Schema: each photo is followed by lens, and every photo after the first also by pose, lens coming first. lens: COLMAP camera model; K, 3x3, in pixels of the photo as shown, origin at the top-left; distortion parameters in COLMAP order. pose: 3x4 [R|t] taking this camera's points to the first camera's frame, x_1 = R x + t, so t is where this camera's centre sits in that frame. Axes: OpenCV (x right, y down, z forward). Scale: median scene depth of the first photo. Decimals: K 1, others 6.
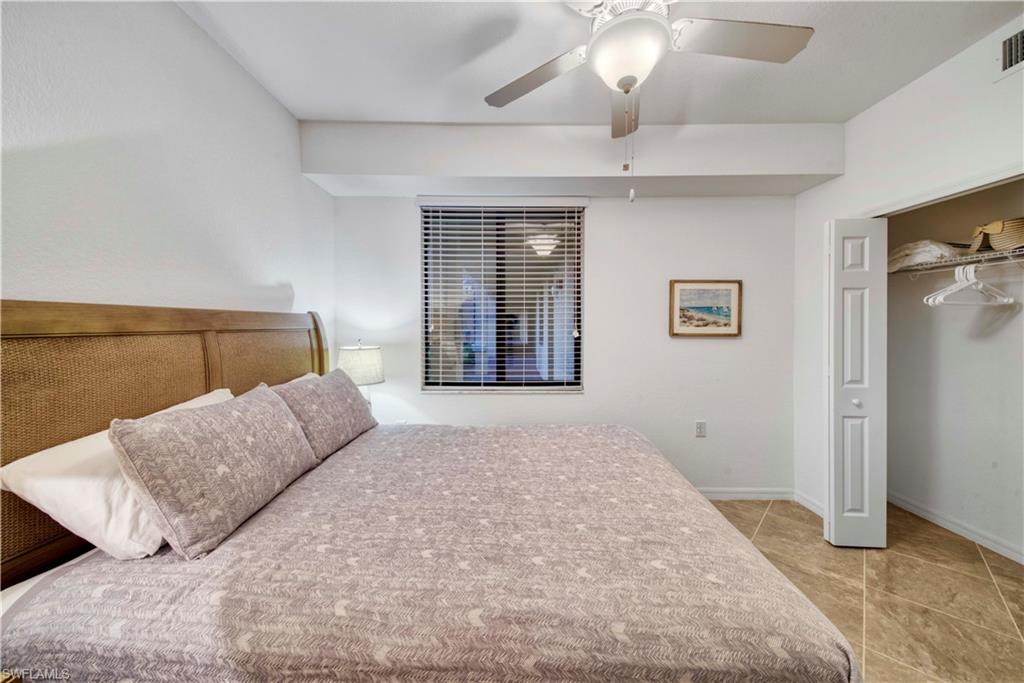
lens RADIAL K [[358.6, 0, 516.2], [0, 358.6, 328.1], [0, 0, 1]] dist [0.028620, -0.000110]
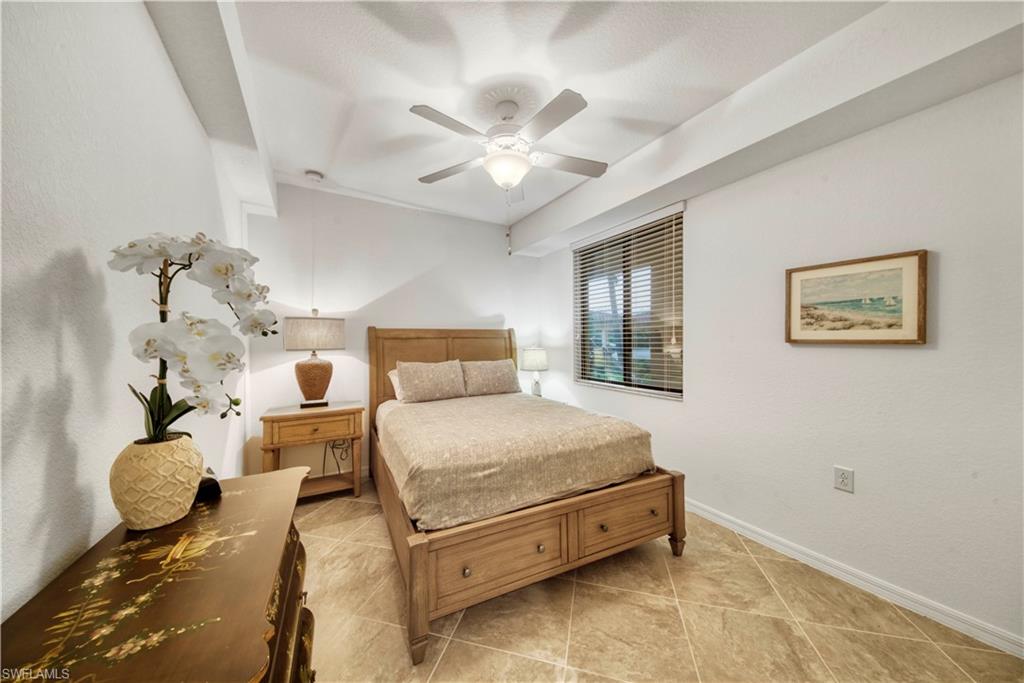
lens RADIAL K [[366.3, 0, 500.0], [0, 366.3, 341.4], [0, 0, 1]] dist [0.027958, -0.000021]
pose [[0.441462, -0.000163, -0.897280, 0.867511], [-0.000769, 1.000000, -0.000560, 0.019072], [0.897280, 0.000937, 0.441461, 0.105110]]
